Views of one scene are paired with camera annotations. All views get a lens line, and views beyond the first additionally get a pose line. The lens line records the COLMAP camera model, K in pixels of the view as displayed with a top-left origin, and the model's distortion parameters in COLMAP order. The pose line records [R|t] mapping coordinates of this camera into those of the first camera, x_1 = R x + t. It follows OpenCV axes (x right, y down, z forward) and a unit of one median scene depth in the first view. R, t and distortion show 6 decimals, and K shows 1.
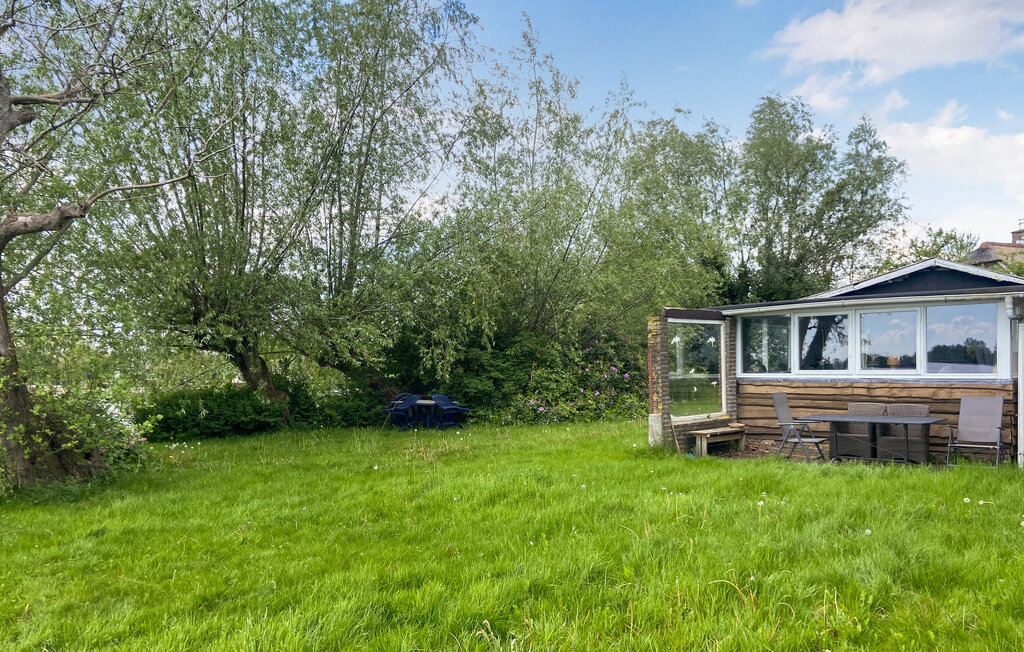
lens RADIAL K [[794.0, 0, 554.1], [0, 794.0, 361.3], [0, 0, 1]] dist [0.002051, -0.009198]
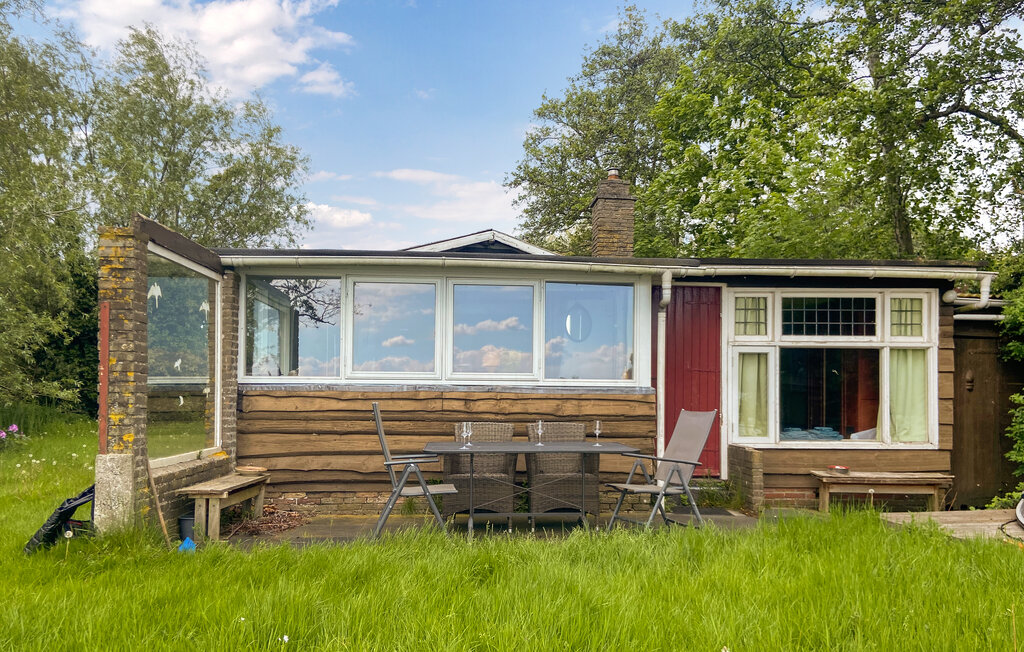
lens RADIAL K [[794.0, 0, 554.1], [0, 794.0, 361.3], [0, 0, 1]] dist [0.002051, -0.009198]
pose [[0.674794, 0.045197, 0.736621, -0.028832], [-0.012055, 0.998665, -0.050232, 0.033559], [-0.737907, 0.025016, 0.674438, 0.512527]]
